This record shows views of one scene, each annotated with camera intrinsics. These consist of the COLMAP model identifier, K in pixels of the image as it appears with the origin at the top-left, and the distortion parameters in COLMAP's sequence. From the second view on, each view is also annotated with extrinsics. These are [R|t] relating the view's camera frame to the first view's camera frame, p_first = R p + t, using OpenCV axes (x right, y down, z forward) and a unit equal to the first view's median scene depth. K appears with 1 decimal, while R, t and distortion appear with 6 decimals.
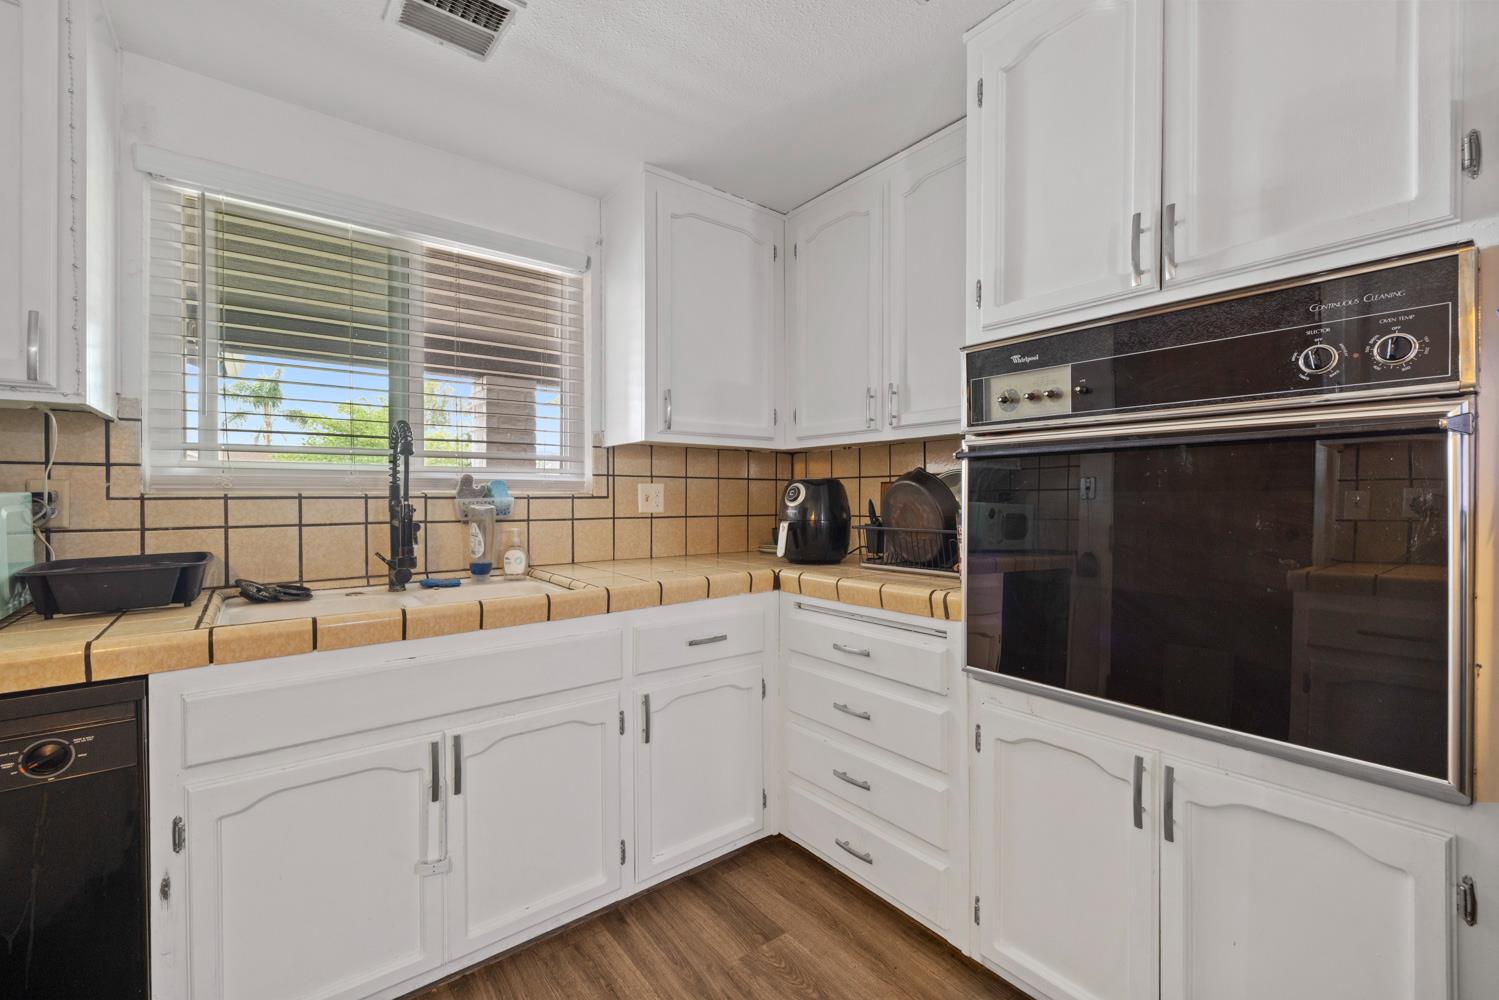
lens RADIAL K [[624.5, 0, 745.7], [0, 624.5, 497.9], [0, 0, 1]] dist [0.002698, 0.000141]
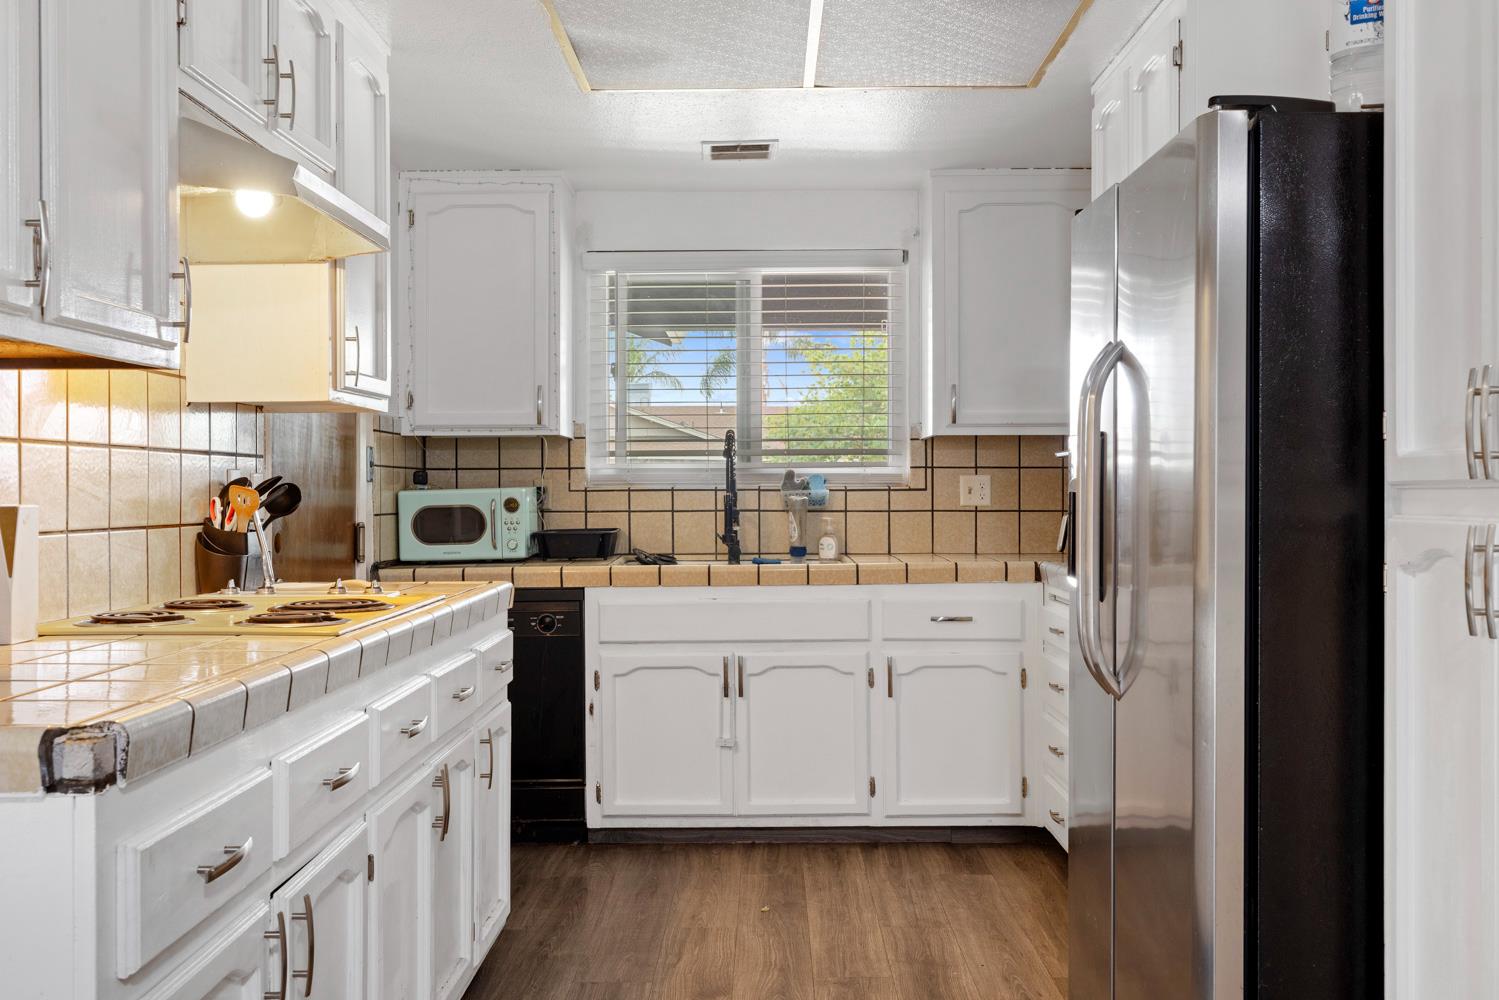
lens RADIAL K [[1388.9, 0, 749.5], [0, 1388.9, 500.0], [0, 0, 1]] dist [-0.005382, 0.009104]
pose [[0.783186, 0.002928, -0.621781, 1.241595], [0.000436, 0.999986, 0.005258, 0.005147], [0.621788, -0.004389, 0.783174, -1.196927]]
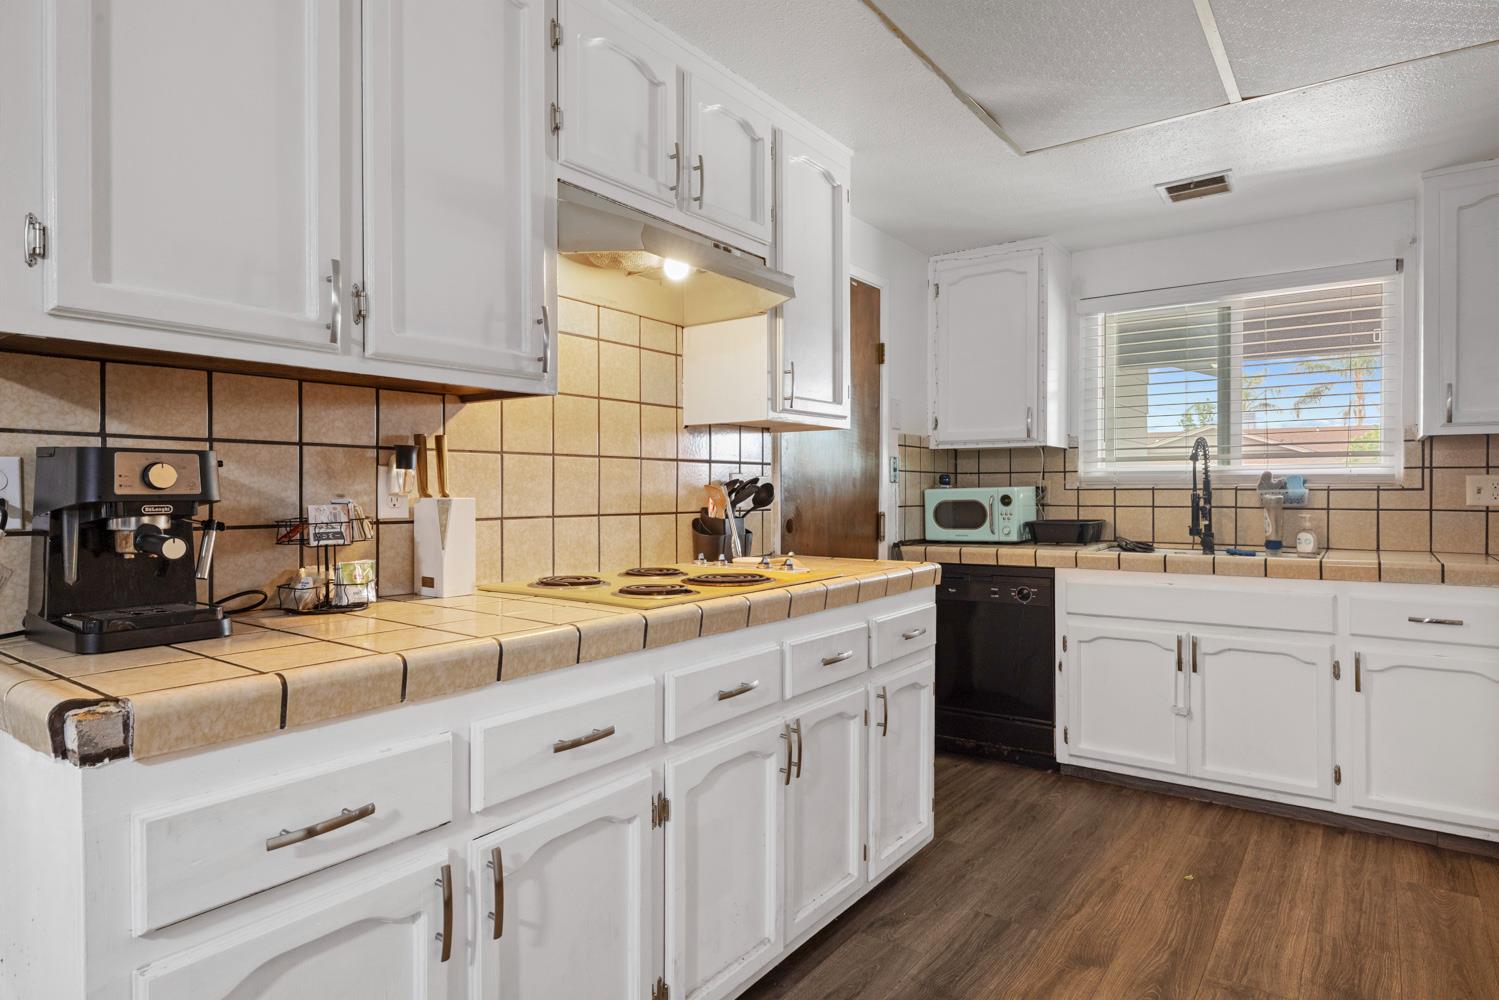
lens RADIAL K [[847.2, 0, 745.6], [0, 847.2, 495.1], [0, 0, 1]] dist [0.001542, -0.000249]
pose [[0.273047, 0.007001, -0.961975, 1.075582], [-0.003232, 0.999975, 0.006361, 0.004444], [0.961995, 0.001372, 0.273063, -0.578604]]
